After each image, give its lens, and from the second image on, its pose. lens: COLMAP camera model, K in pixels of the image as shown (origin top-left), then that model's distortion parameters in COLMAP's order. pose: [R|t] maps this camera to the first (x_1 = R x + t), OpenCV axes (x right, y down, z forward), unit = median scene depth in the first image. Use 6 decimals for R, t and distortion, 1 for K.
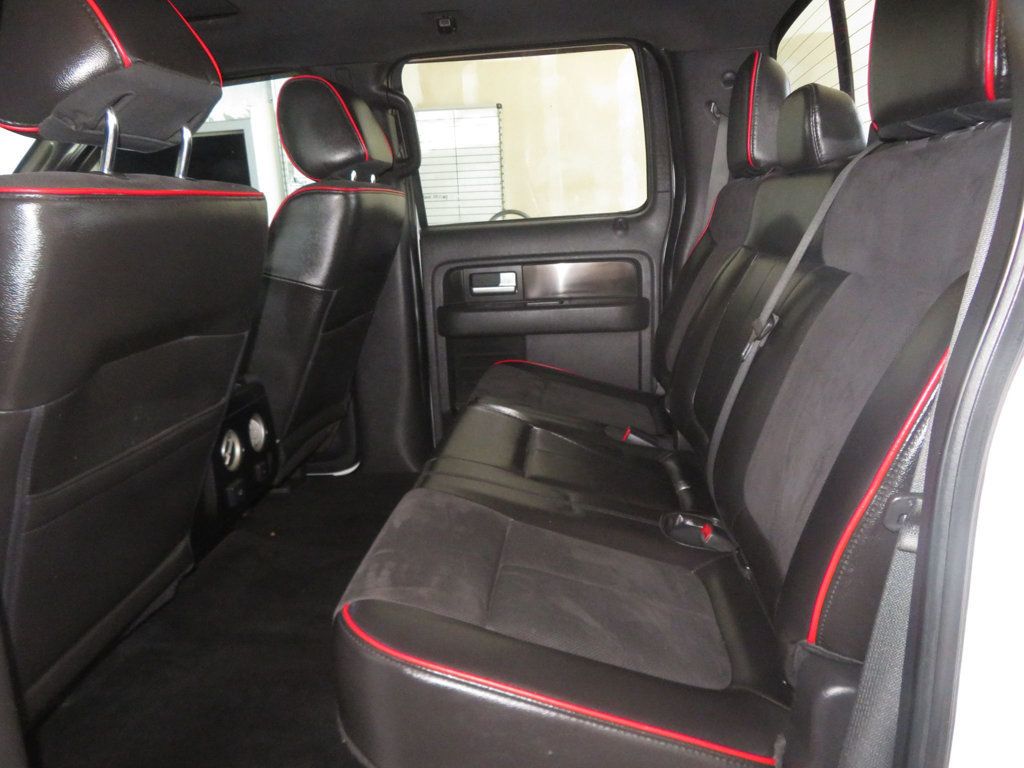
lens RADIAL K [[738.8, 0, 517.4], [0, 738.8, 380.2], [0, 0, 1]] dist [-0.012816, 0.013516]
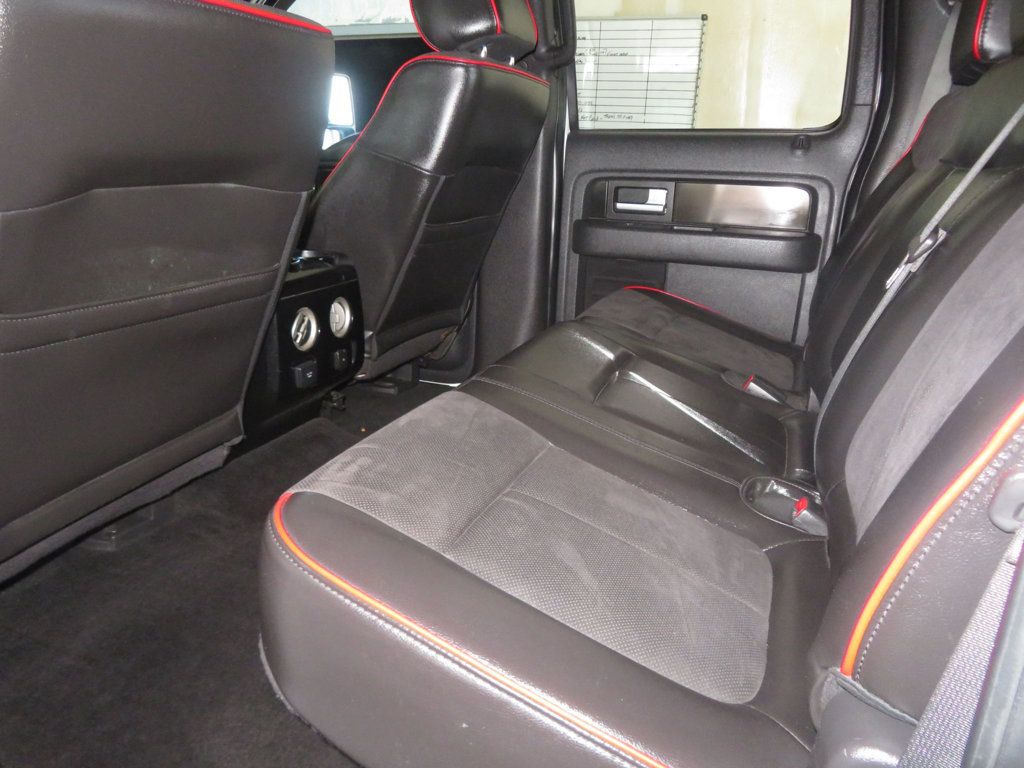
lens RADIAL K [[738.8, 0, 516.8], [0, 738.8, 389.6], [0, 0, 1]] dist [-0.012816, 0.013516]
pose [[0.958824, 0.158212, -0.235850, 0.104452], [-0.137720, 0.985301, 0.101070, 0.035904], [0.248374, -0.064427, 0.966519, 0.138483]]
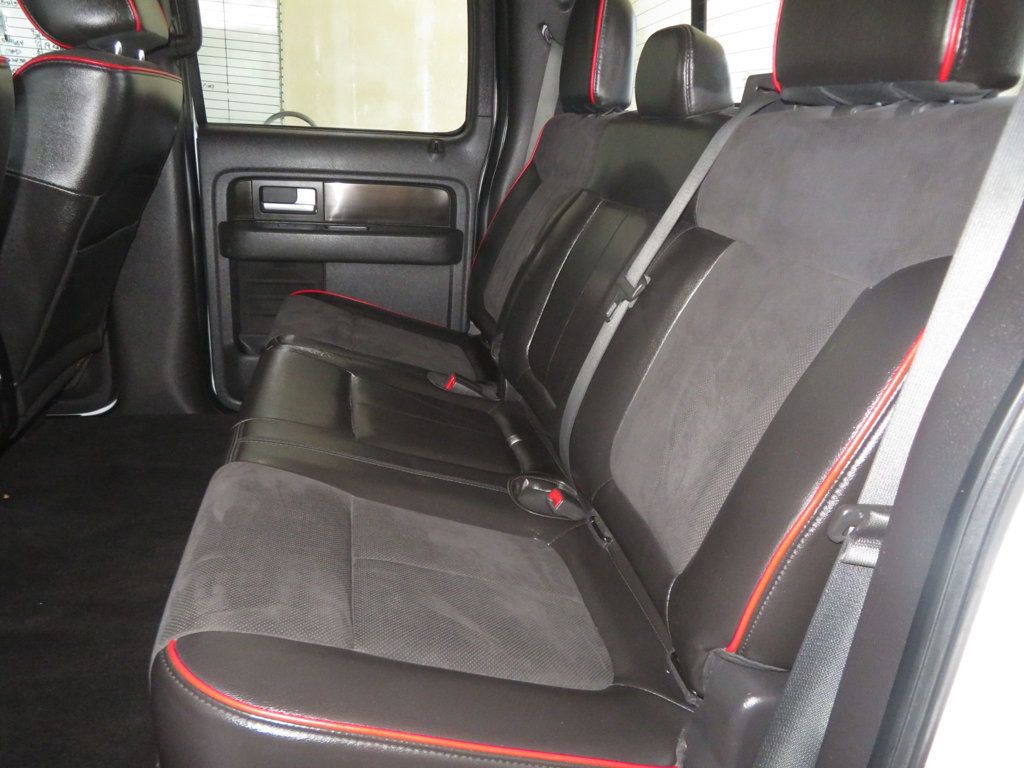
lens RADIAL K [[738.8, 0, 518.2], [0, 738.8, 381.0], [0, 0, 1]] dist [-0.012816, 0.013516]
pose [[0.948476, 0.012365, 0.316608, -0.072744], [-0.047179, 0.993610, 0.102533, -0.031257], [-0.313317, -0.112187, 0.942999, 0.105768]]
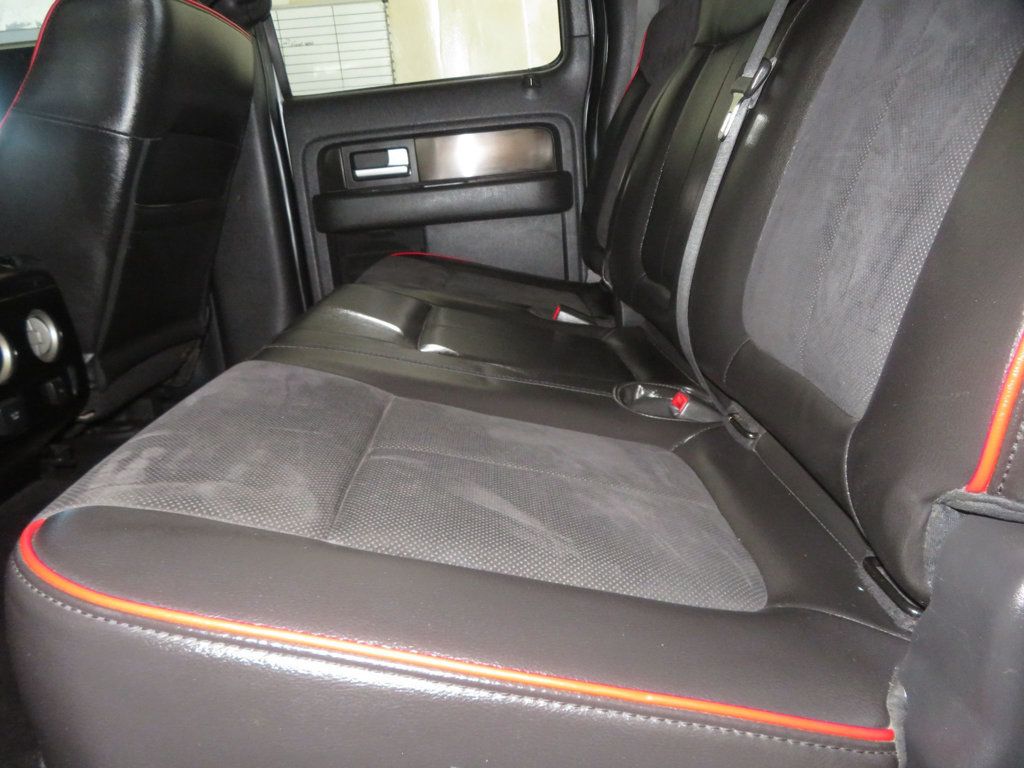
lens RADIAL K [[738.8, 0, 517.7], [0, 738.8, 385.6], [0, 0, 1]] dist [-0.012816, 0.013516]
pose [[0.992243, -0.072253, 0.101155, 0.025780], [0.066376, 0.995971, 0.060305, 0.108536], [-0.105105, -0.053123, 0.993041, 0.251010]]
